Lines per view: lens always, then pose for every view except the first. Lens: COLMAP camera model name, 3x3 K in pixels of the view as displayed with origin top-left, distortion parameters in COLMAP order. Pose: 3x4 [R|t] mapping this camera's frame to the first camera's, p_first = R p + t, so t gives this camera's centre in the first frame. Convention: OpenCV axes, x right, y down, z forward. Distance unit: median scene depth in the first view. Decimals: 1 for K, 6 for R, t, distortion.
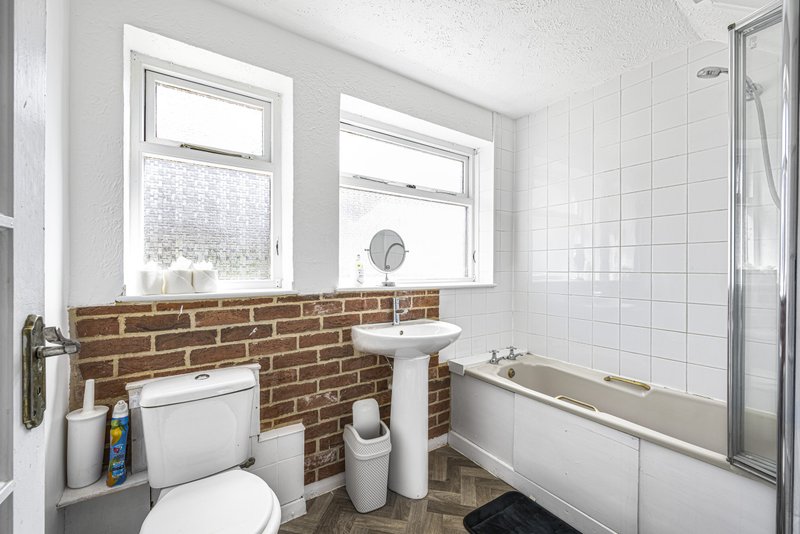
lens RADIAL K [[335.2, 0, 400.0], [0, 335.2, 267.0], [0, 0, 1]] dist [-0.000629, -0.000096]
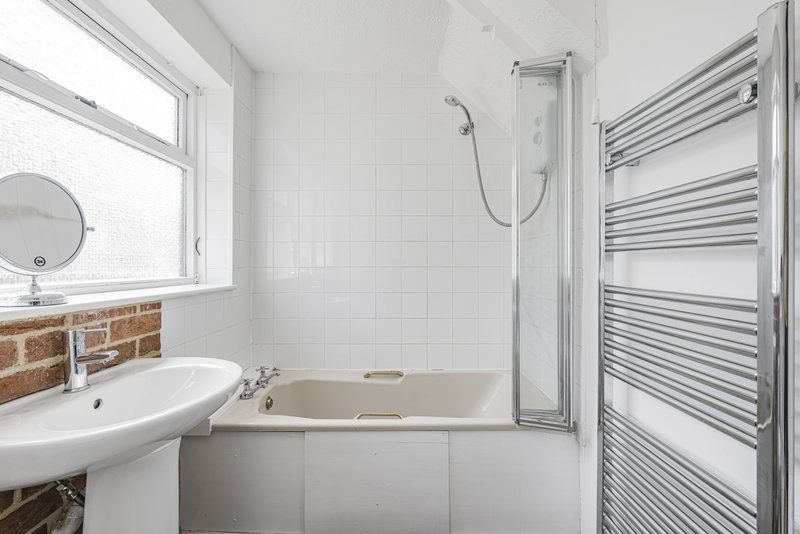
lens RADIAL K [[331.5, 0, 399.1], [0, 331.5, 261.3], [0, 0, 1]] dist [-0.001053, 0.000021]
pose [[0.557873, 0.002125, 0.829924, -0.131825], [0.000903, 0.999995, -0.003167, 0.002350], [-0.829926, 0.002516, 0.557868, 0.372593]]
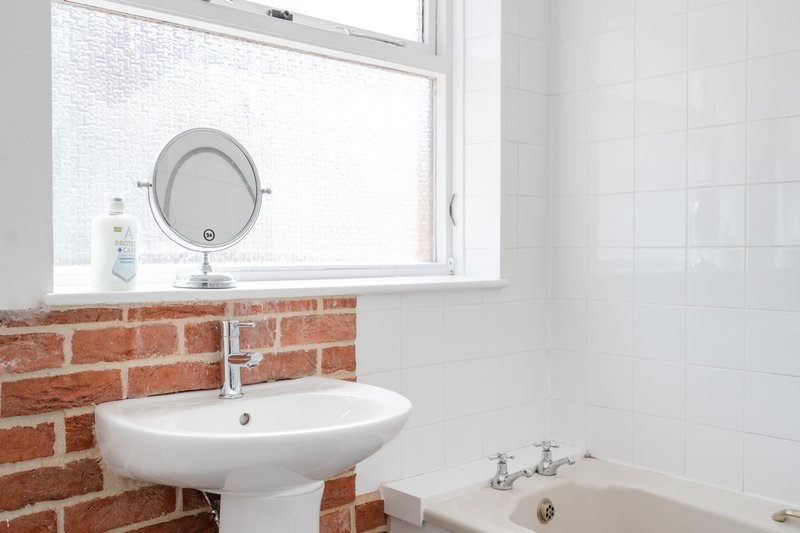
lens RADIAL K [[781.0, 0, 400.4], [0, 781.0, 263.6], [0, 0, 1]] dist [-0.003079, 0.001820]
pose [[0.990923, -0.006902, 0.134256, 0.052984], [0.003859, 0.999730, 0.022909, 0.012824], [-0.134378, -0.022183, 0.990682, 0.153224]]
